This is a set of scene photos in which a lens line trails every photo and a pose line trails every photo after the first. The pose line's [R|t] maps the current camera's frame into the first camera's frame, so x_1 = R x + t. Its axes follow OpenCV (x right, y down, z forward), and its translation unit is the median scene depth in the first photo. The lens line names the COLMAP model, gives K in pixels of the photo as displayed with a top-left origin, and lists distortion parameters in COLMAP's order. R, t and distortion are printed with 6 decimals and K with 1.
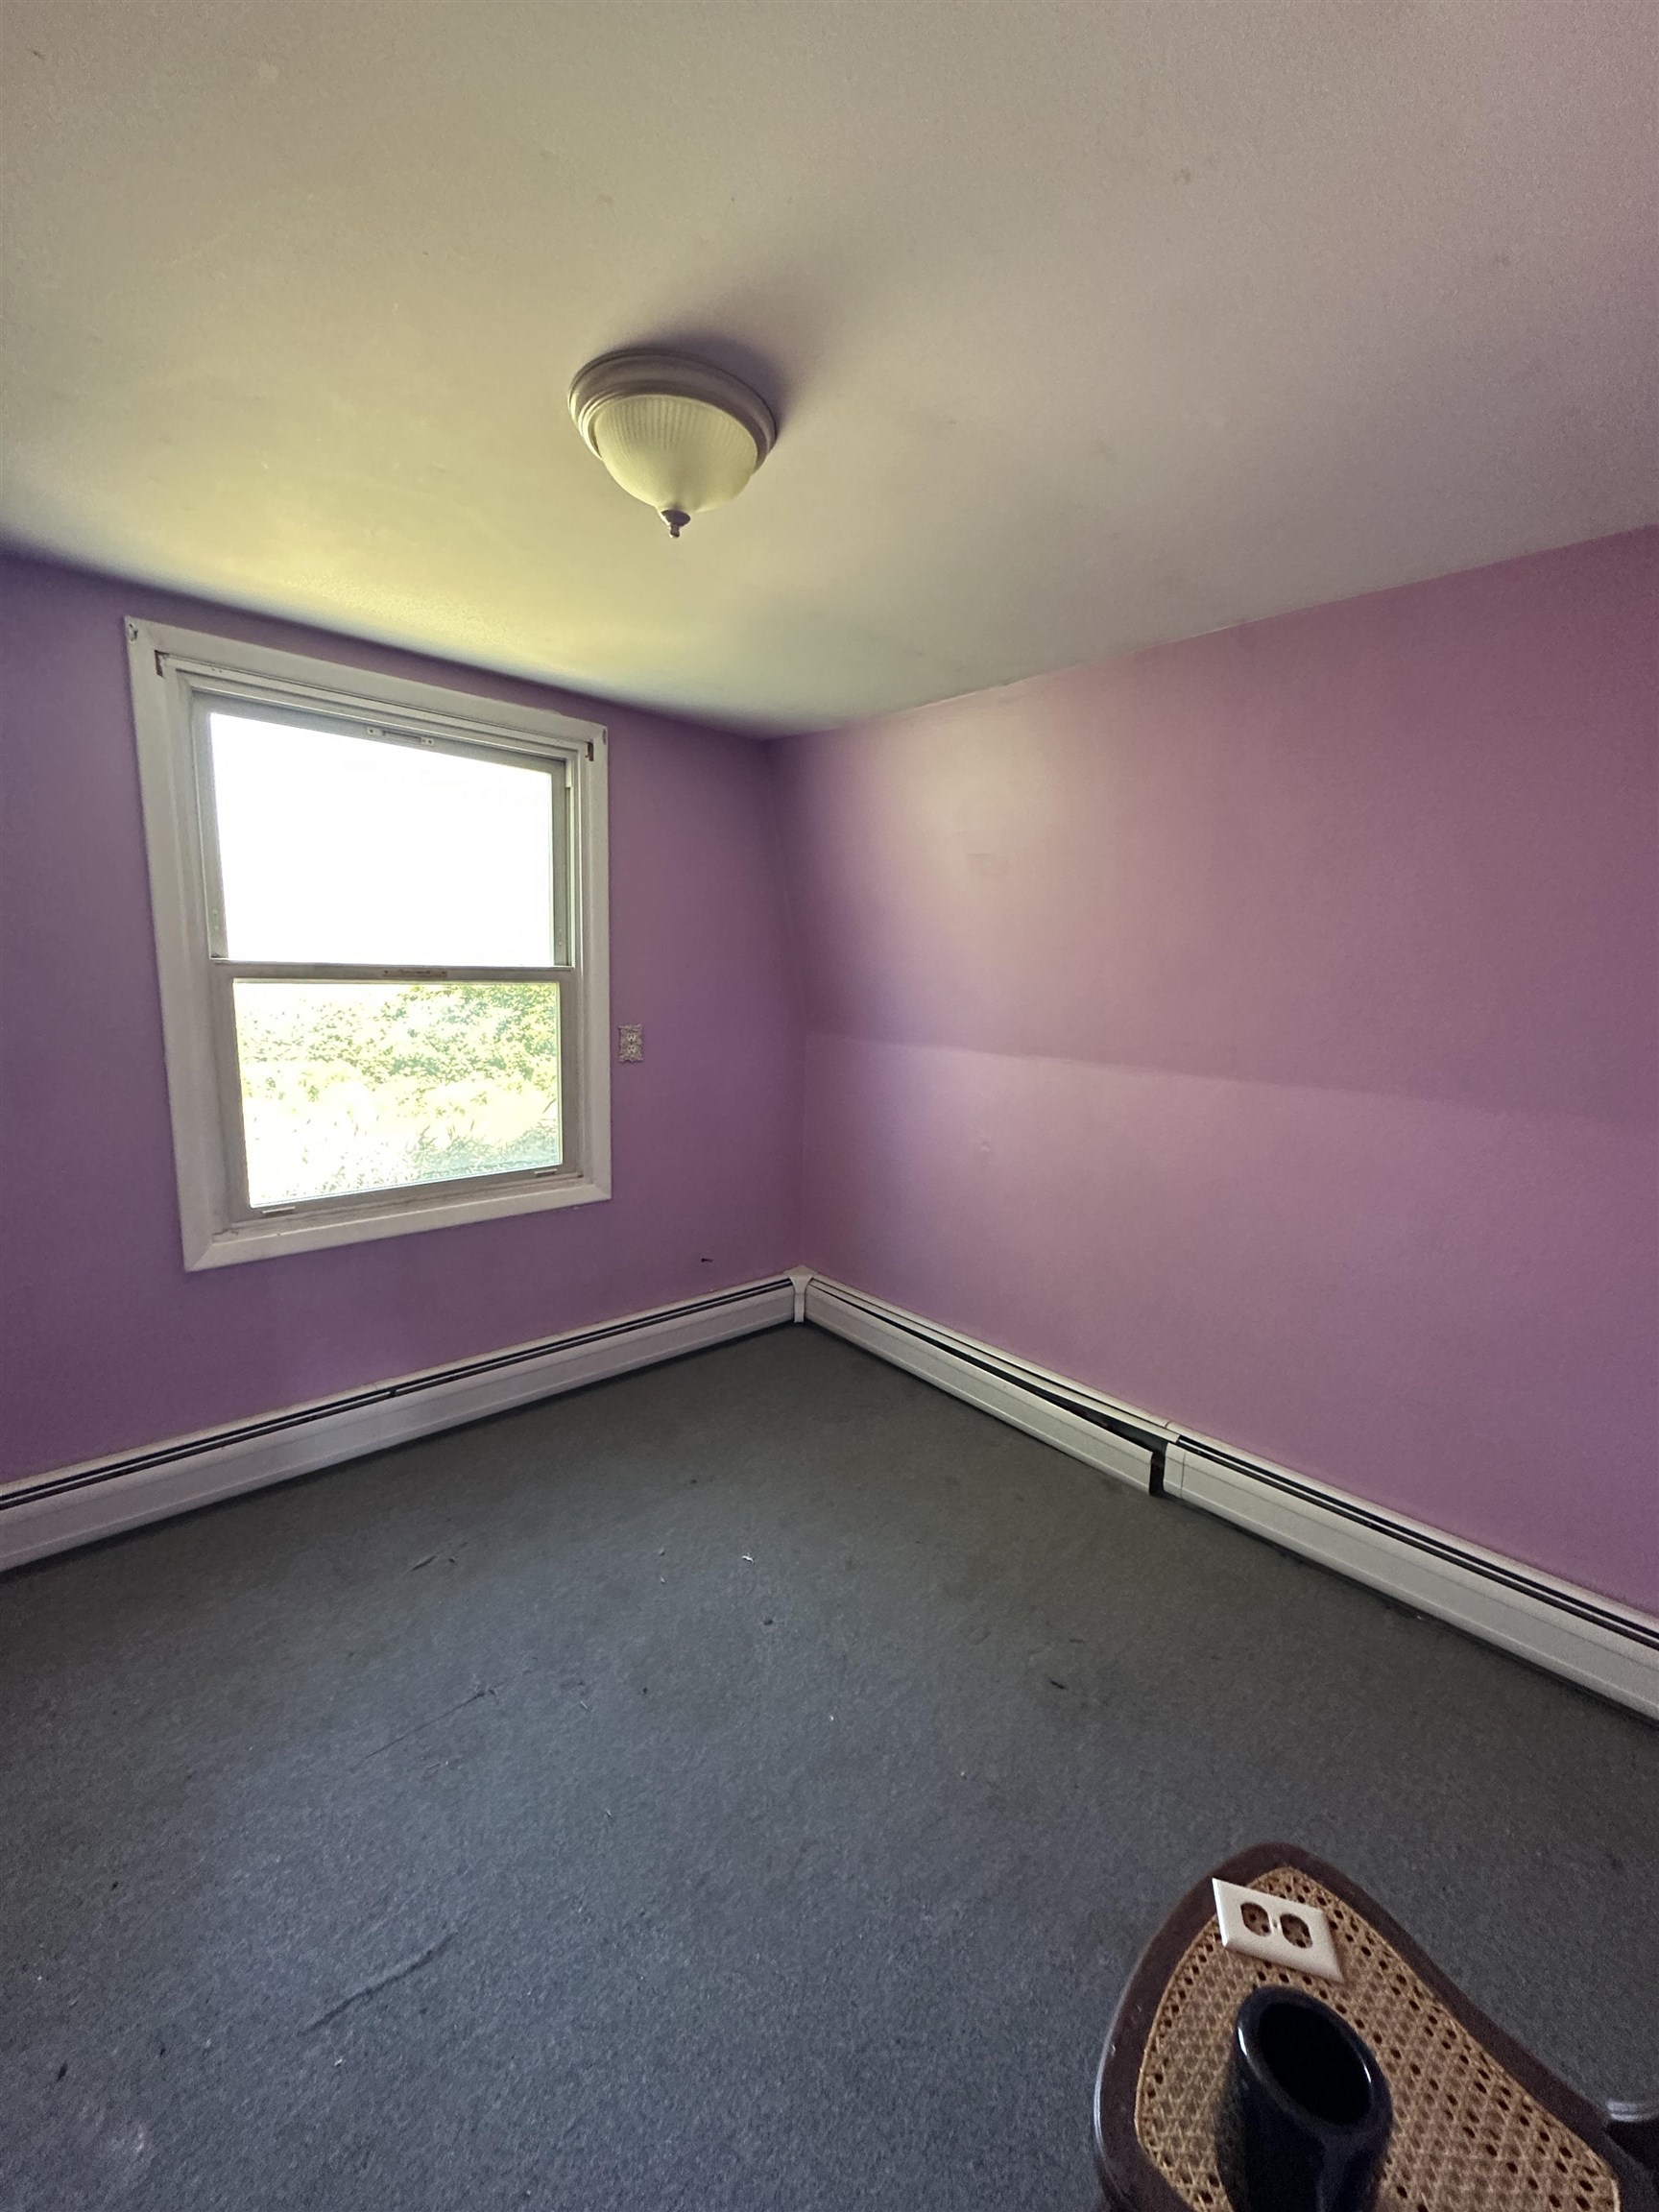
lens RADIAL K [[883.1, 0, 827.5], [0, 883.1, 1108.4], [0, 0, 1]] dist [-0.003257, 0.000938]
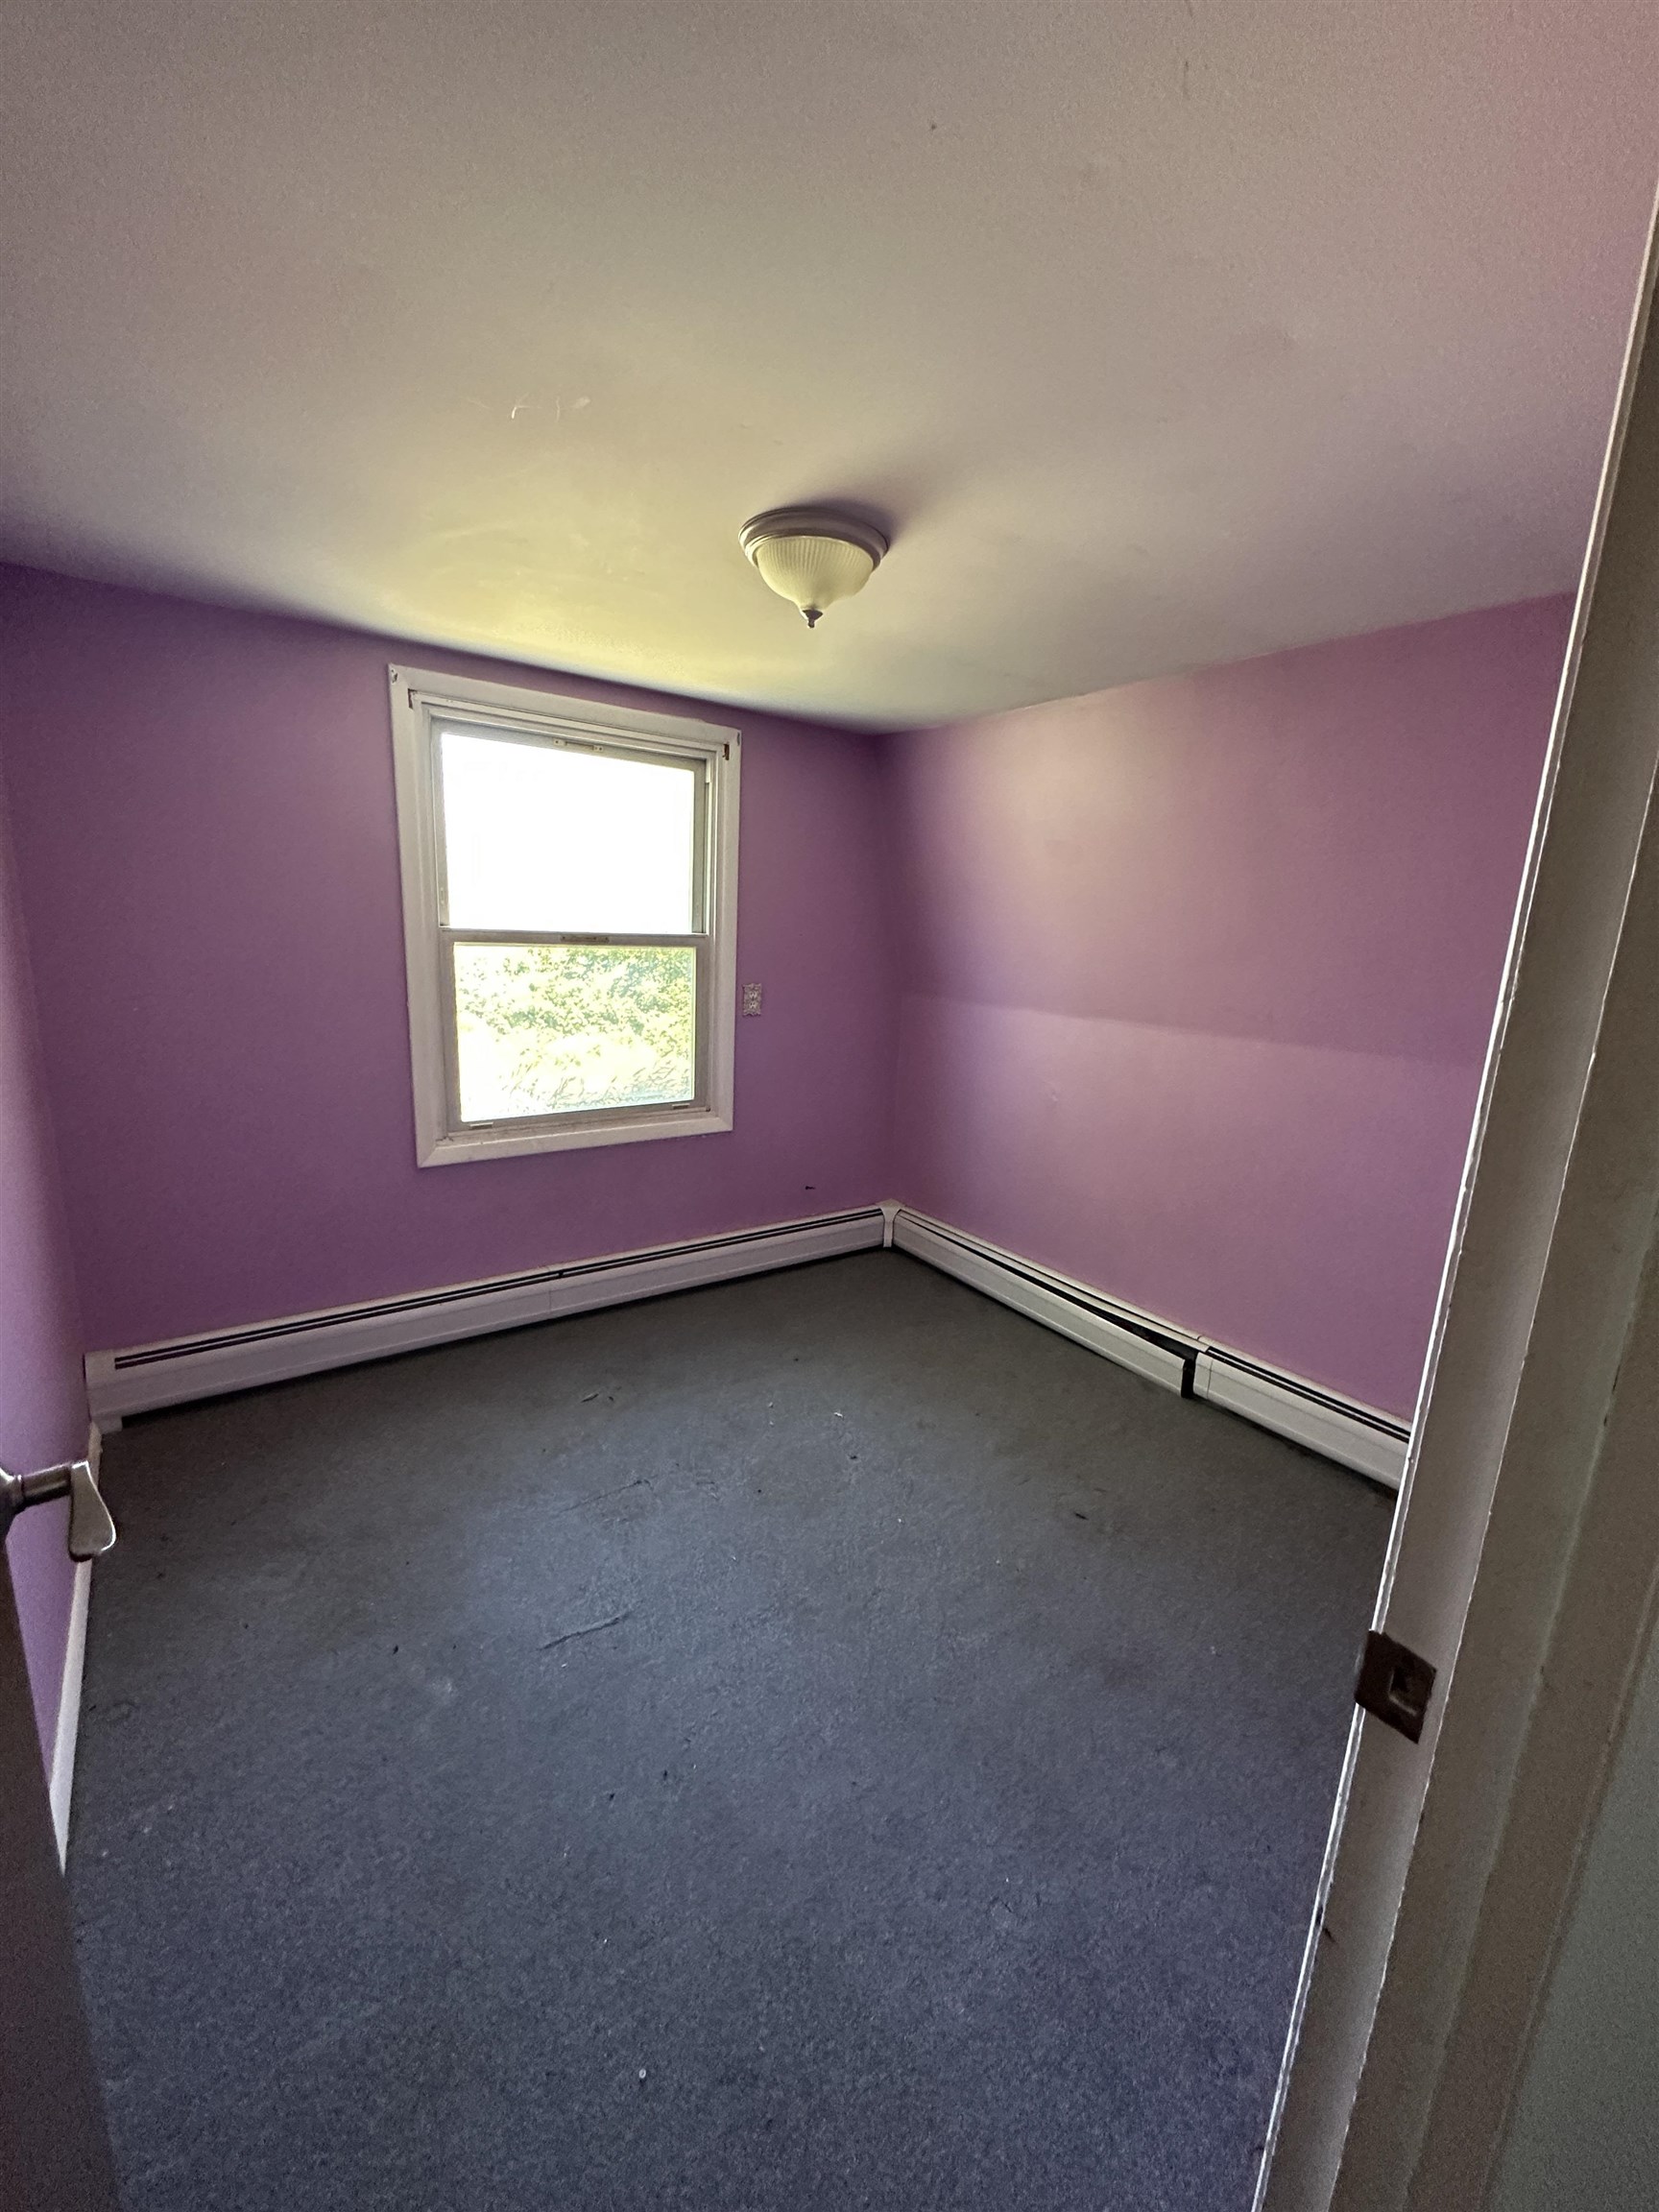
lens RADIAL K [[883.1, 0, 827.5], [0, 883.1, 1108.4], [0, 0, 1]] dist [-0.003257, 0.000938]
pose [[0.993249, 0.034685, -0.110694, 0.015593], [-0.029895, 0.998556, 0.044645, 0.018928], [0.112083, -0.041035, 0.992851, -0.202500]]
